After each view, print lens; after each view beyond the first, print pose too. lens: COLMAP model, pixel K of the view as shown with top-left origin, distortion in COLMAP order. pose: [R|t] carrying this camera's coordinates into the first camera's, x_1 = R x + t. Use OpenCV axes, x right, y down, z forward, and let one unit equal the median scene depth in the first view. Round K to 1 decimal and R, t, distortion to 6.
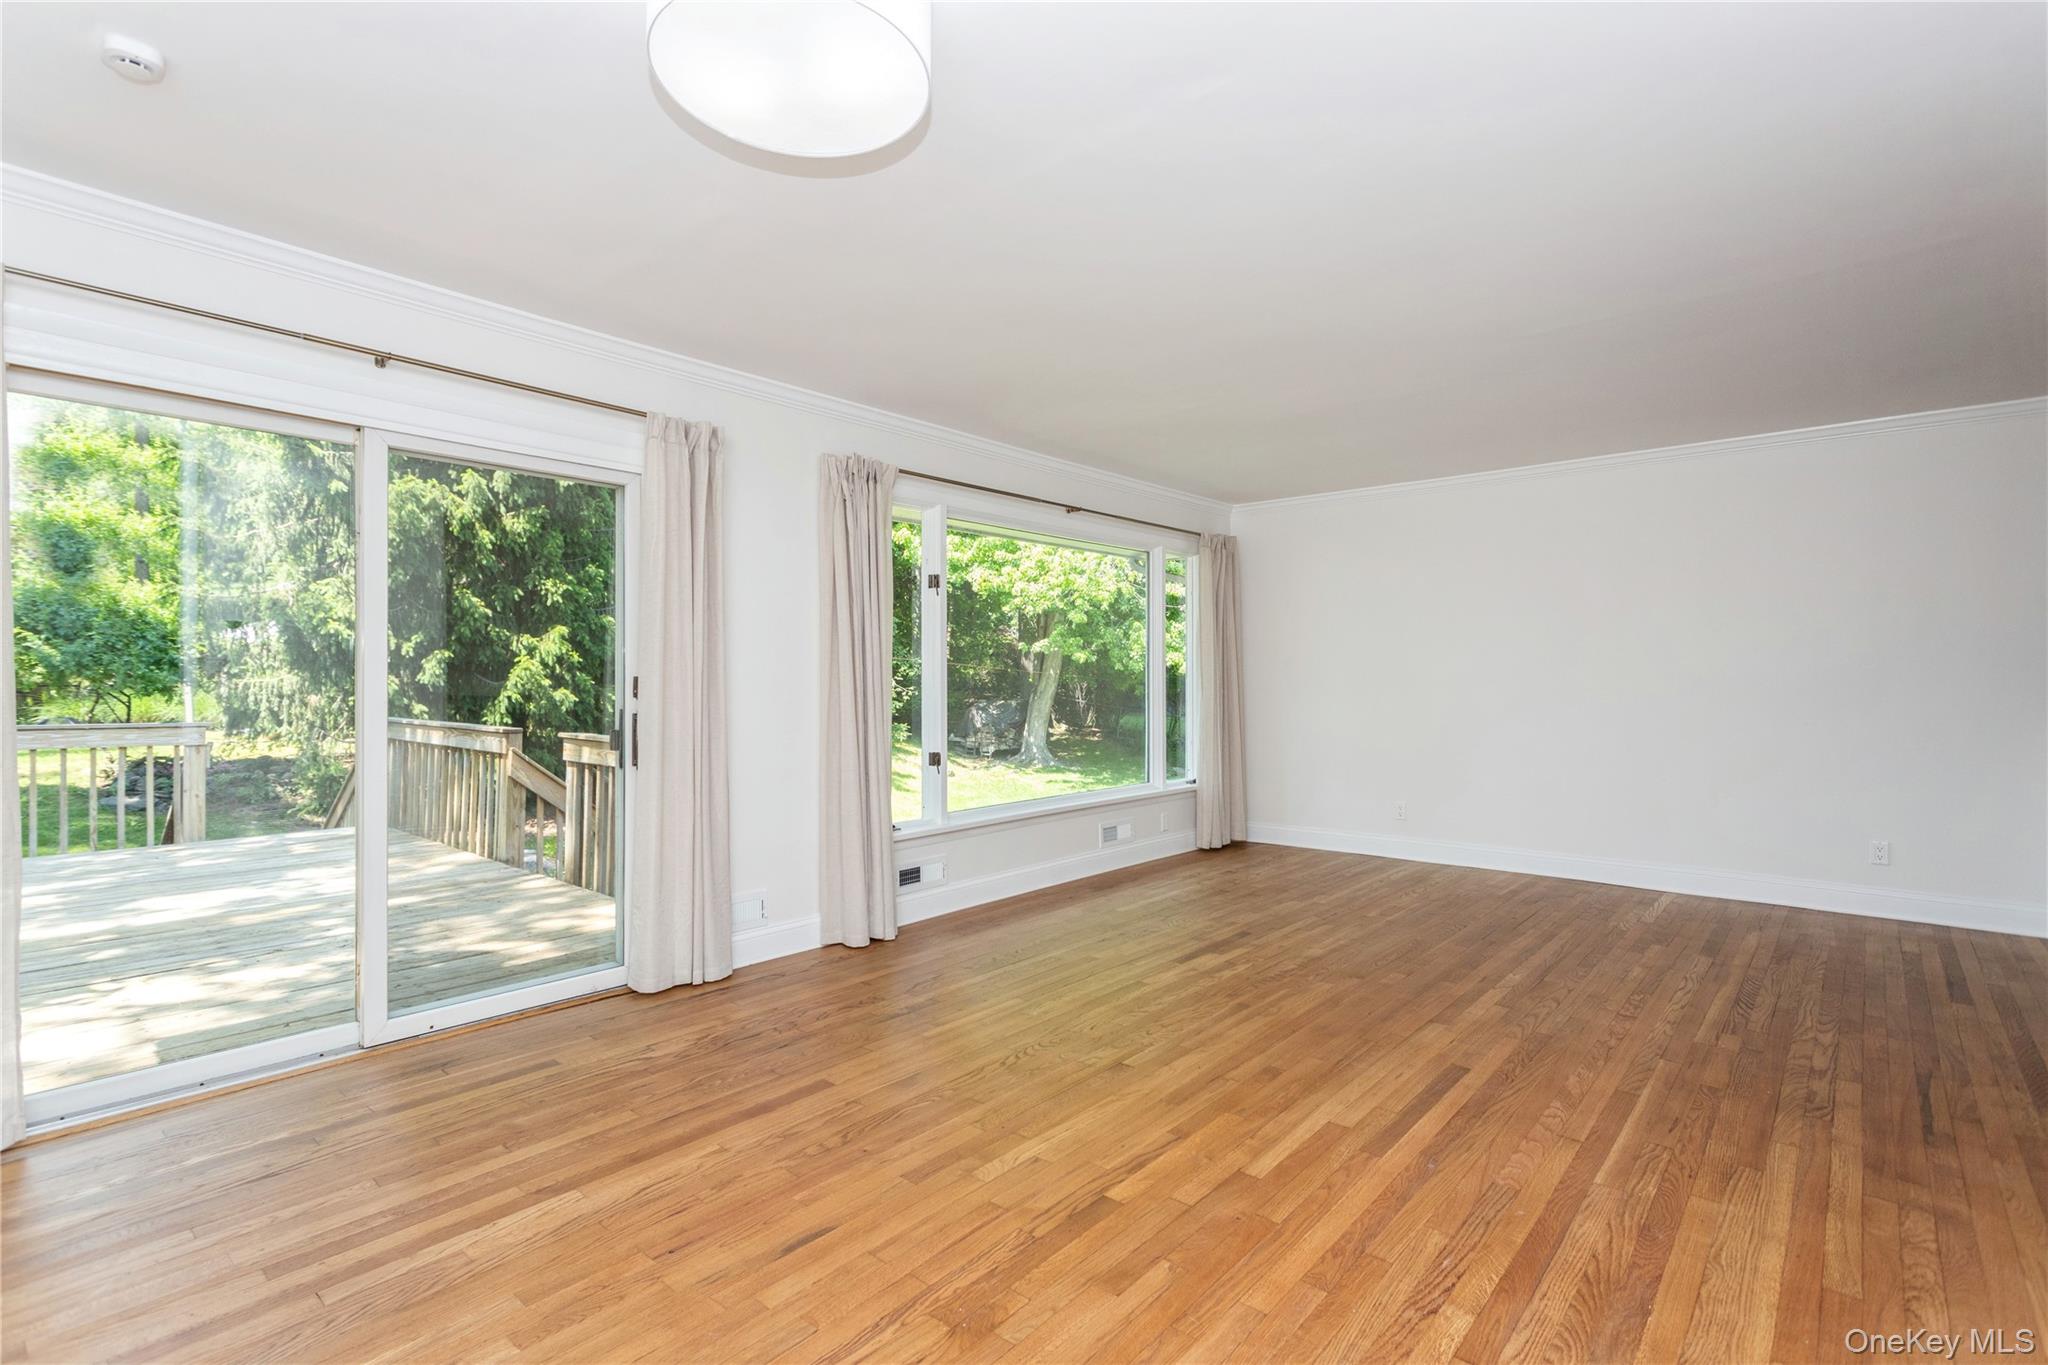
lens RADIAL K [[968.1, 0, 1016.6], [0, 968.1, 671.6], [0, 0, 1]] dist [0.004450, 0.001300]
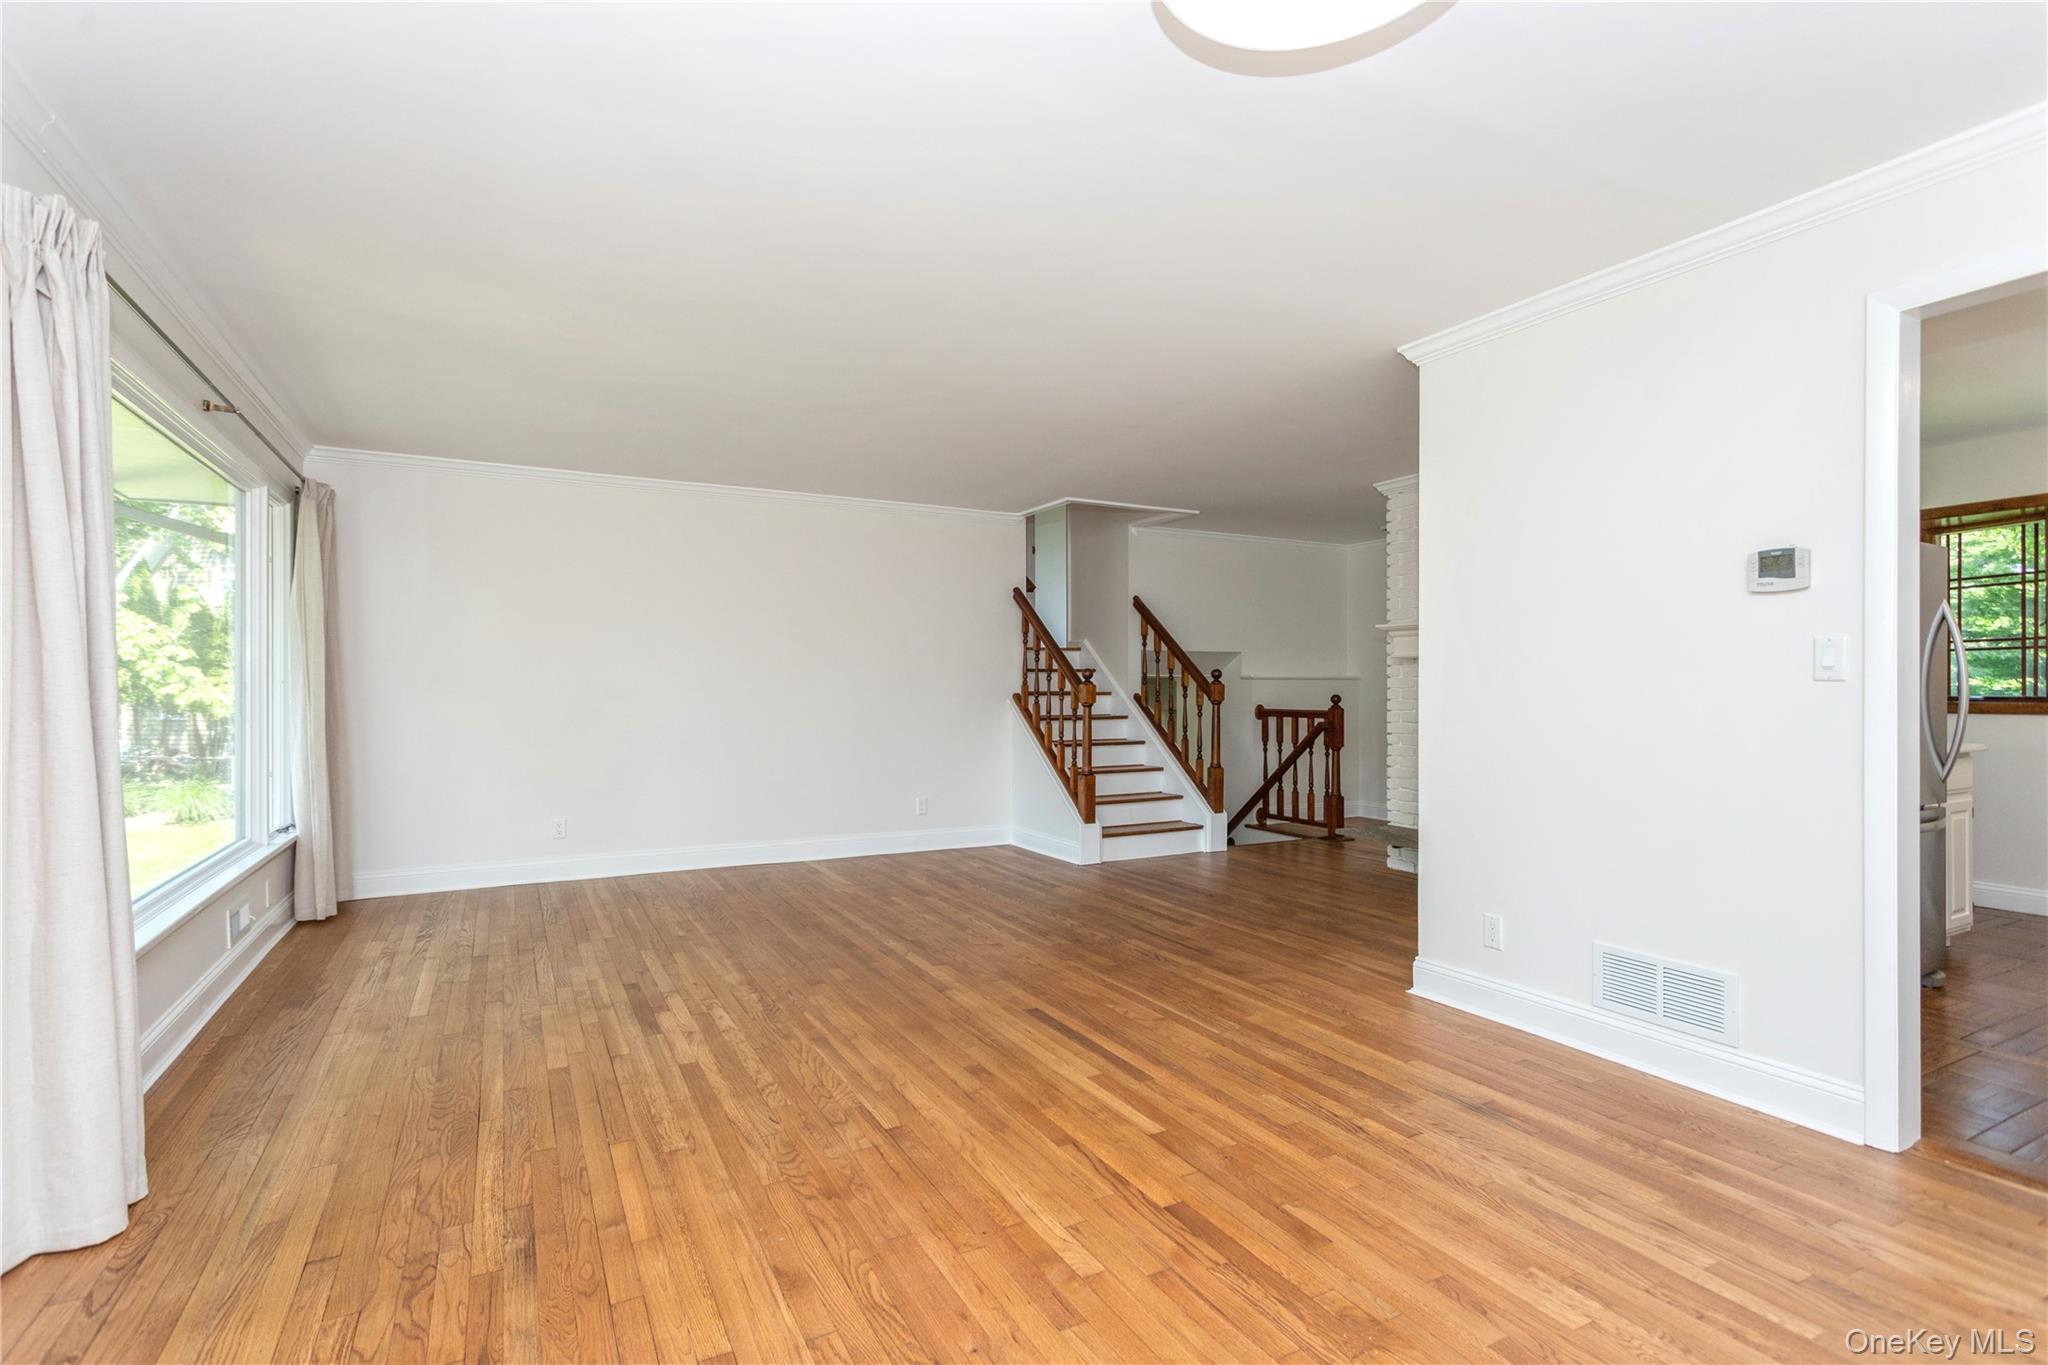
lens RADIAL K [[968.1, 0, 1018.6], [0, 968.1, 685.6], [0, 0, 1]] dist [0.004450, 0.001300]
pose [[0.351893, 0.003425, 0.936034, -0.690209], [-0.010808, 0.999942, 0.000404, 0.009009], [-0.935978, -0.010258, 0.351909, 0.621775]]
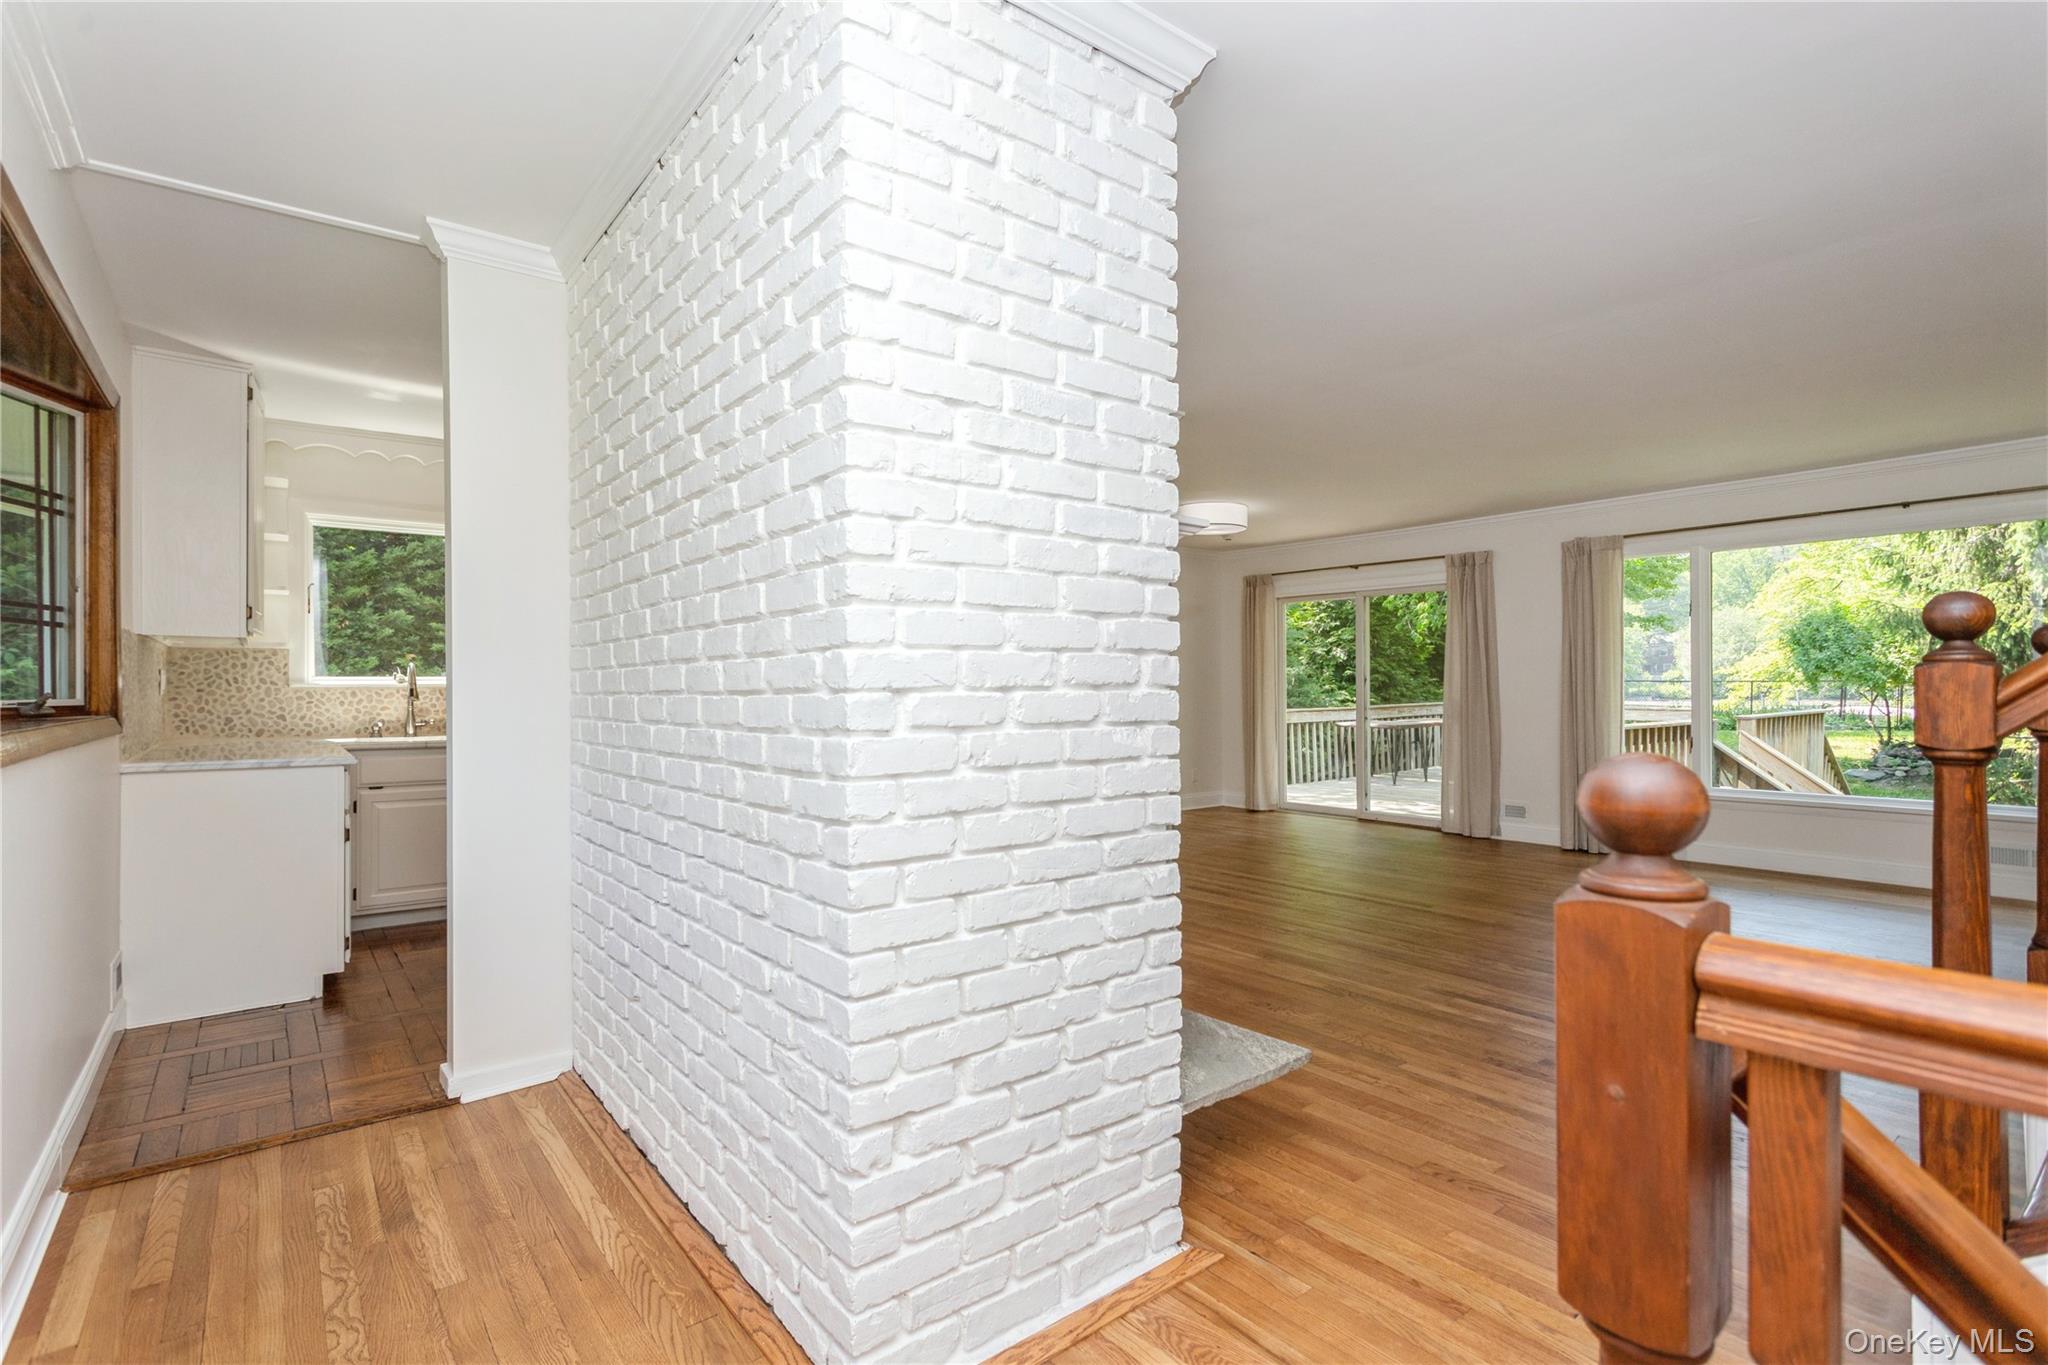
lens RADIAL K [[968.1, 0, 1019.3], [0, 968.1, 690.4], [0, 0, 1]] dist [0.004450, 0.001300]
pose [[-0.185110, 0.005226, -0.982704, 2.388799], [0.016703, 0.999858, 0.002171, 0.004378], [0.982576, -0.016012, -0.185171, 0.626372]]
